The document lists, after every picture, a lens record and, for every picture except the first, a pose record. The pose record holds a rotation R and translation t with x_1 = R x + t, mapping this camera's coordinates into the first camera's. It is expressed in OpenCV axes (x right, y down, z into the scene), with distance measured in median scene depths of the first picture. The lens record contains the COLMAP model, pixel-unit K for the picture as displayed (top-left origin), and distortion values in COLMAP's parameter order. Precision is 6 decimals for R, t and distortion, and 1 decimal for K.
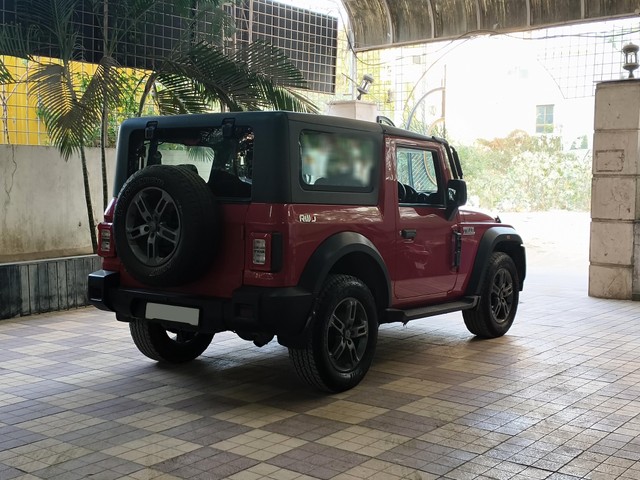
lens RADIAL K [[814.3, 0, 326.0], [0, 814.3, 235.2], [0, 0, 1]] dist [0.077731, 0.000000]
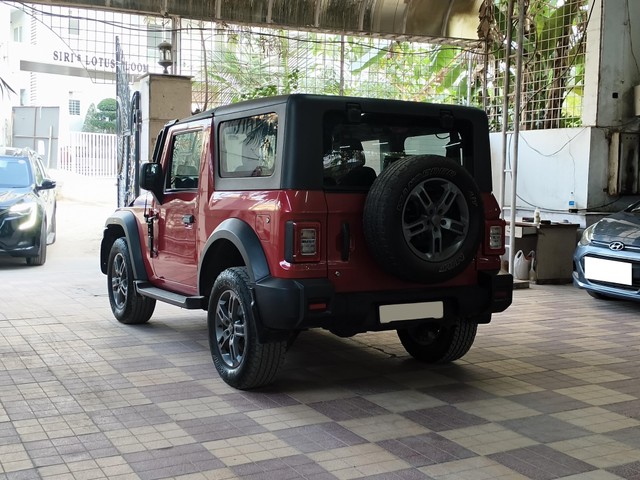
lens RADIAL K [[814.3, 0, 323.3], [0, 814.3, 234.0], [0, 0, 1]] dist [0.077731, 0.000000]
pose [[0.414706, -0.063239, 0.907755, -1.023319], [0.041628, 0.997856, 0.050498, -0.043255], [-0.909003, 0.016846, 0.416449, 0.662824]]
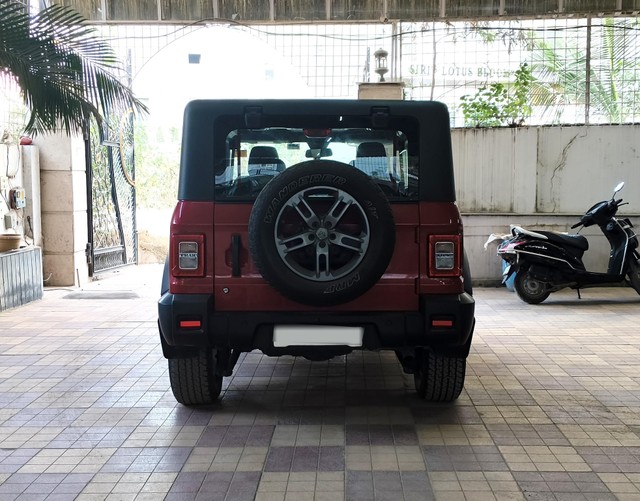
lens RADIAL K [[840.8, 0, 331.7], [0, 840.8, 262.0], [0, 0, 1]] dist [0.077725, 0.000000]
pose [[0.803714, -0.064085, 0.591554, -0.648161], [0.044871, 0.997880, 0.047139, -0.020214], [-0.593321, -0.011342, 0.804886, 0.280948]]
